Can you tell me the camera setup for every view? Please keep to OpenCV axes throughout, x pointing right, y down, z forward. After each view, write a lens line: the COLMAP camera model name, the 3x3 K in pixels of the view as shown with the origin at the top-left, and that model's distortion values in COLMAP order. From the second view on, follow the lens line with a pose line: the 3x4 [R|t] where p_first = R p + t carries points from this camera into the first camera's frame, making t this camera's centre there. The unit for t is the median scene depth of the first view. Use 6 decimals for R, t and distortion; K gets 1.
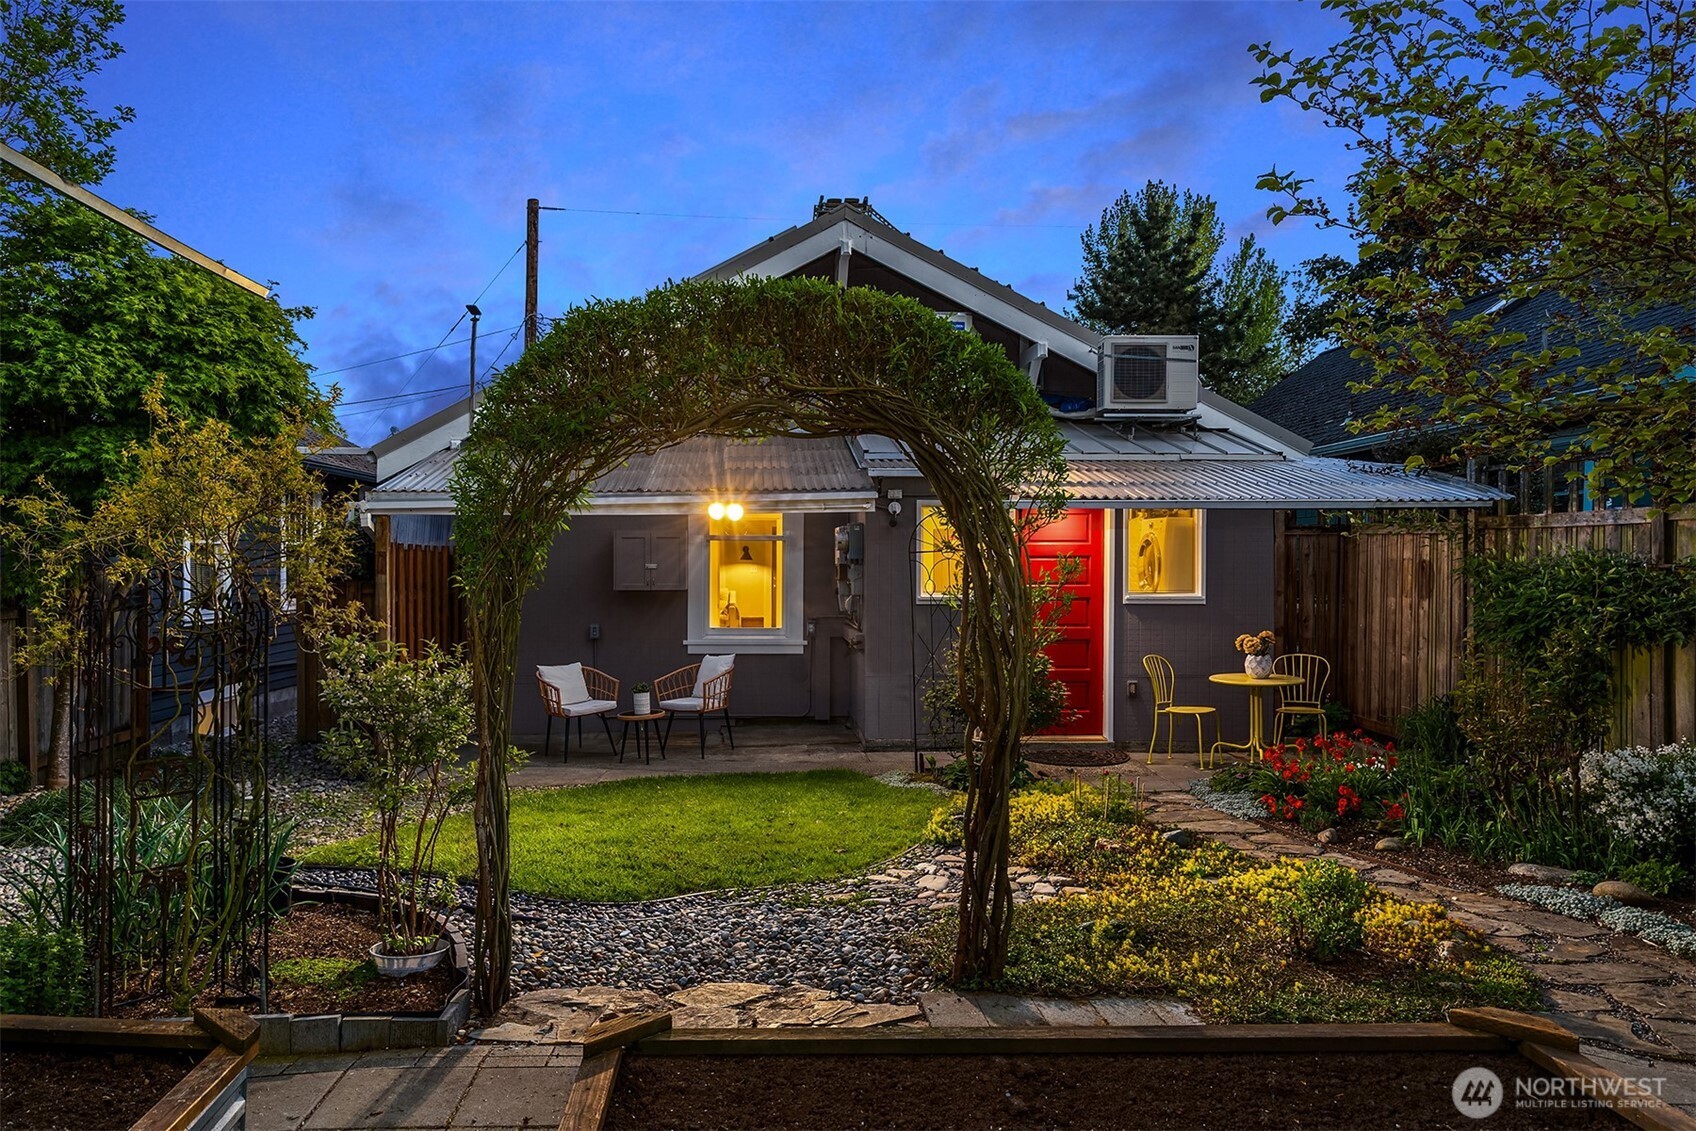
lens RADIAL K [[1174.7, 0, 796.9], [0, 1174.7, 564.2], [0, 0, 1]] dist [0.002273, 0.004105]
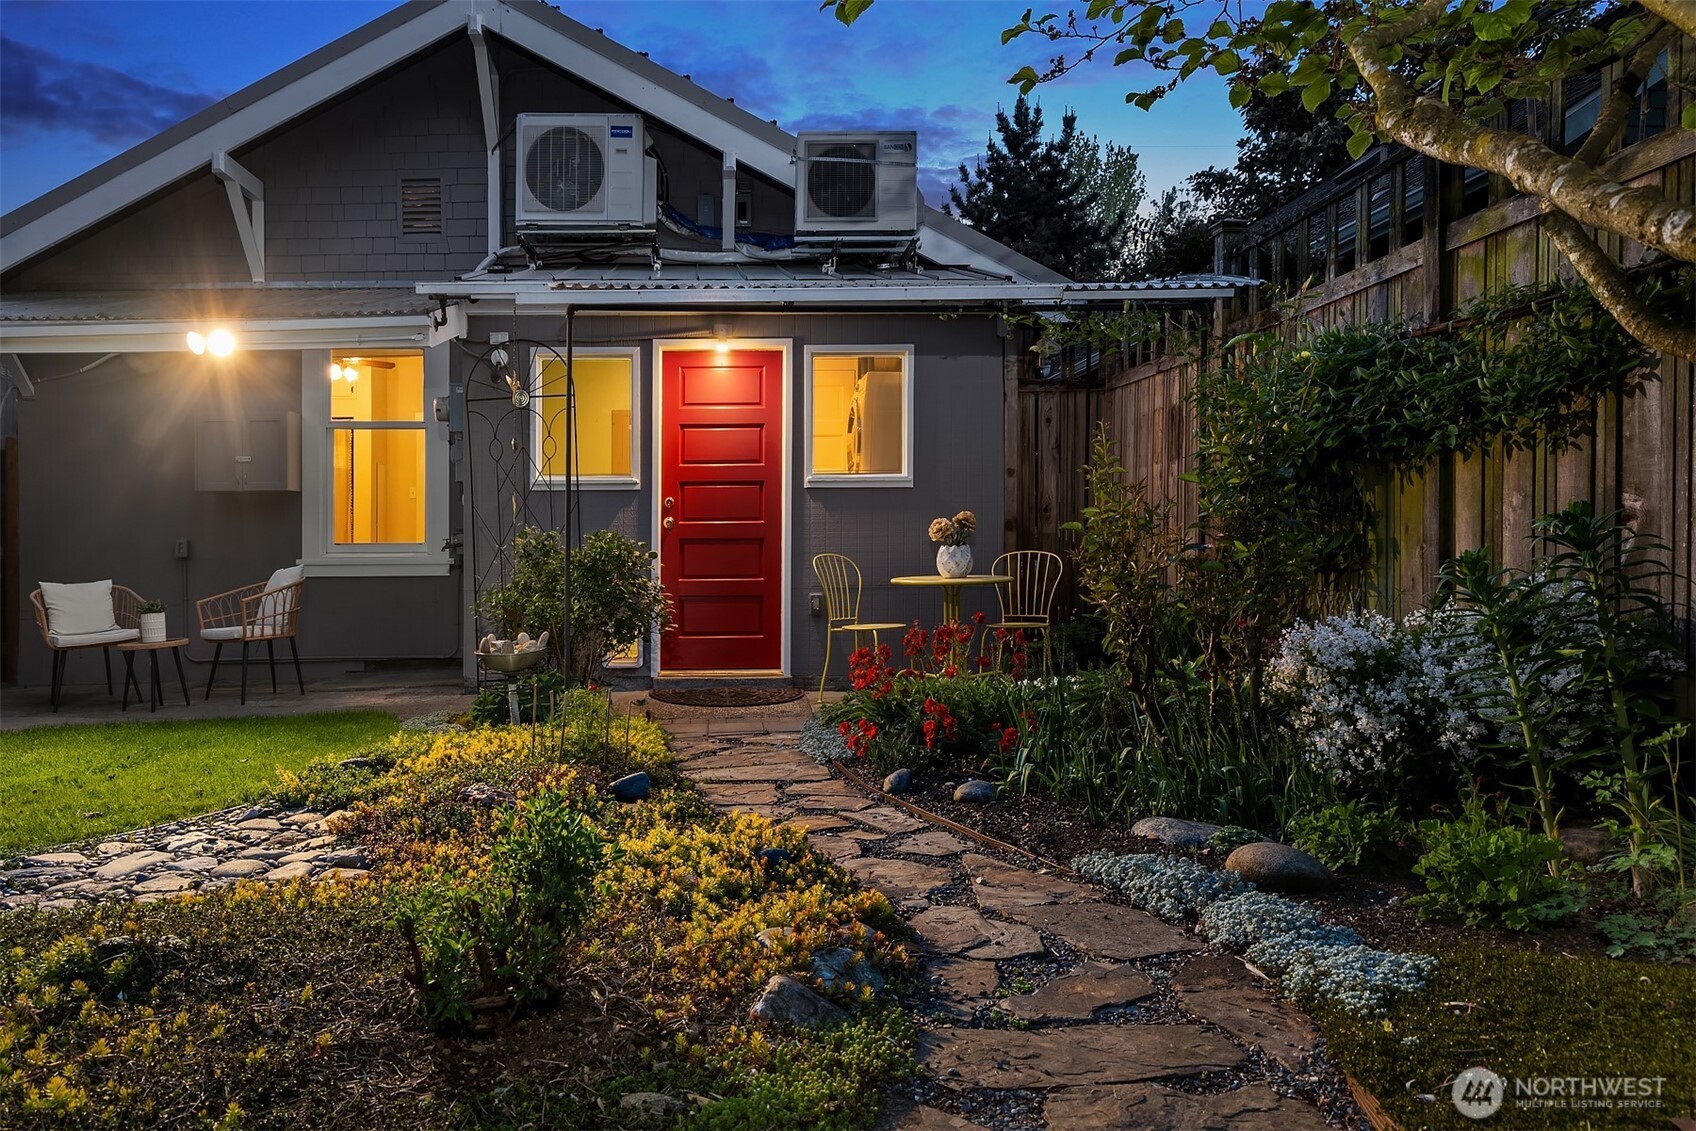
lens RADIAL K [[1159.0, 0, 848.0], [0, 1159.0, 565.5], [0, 0, 1]] dist [0.005189, 0.004205]
pose [[0.998770, 0.003763, 0.049439, 0.297044], [-0.003671, 0.999991, -0.001959, 0.091818], [-0.049446, 0.001775, 0.998775, 0.308724]]
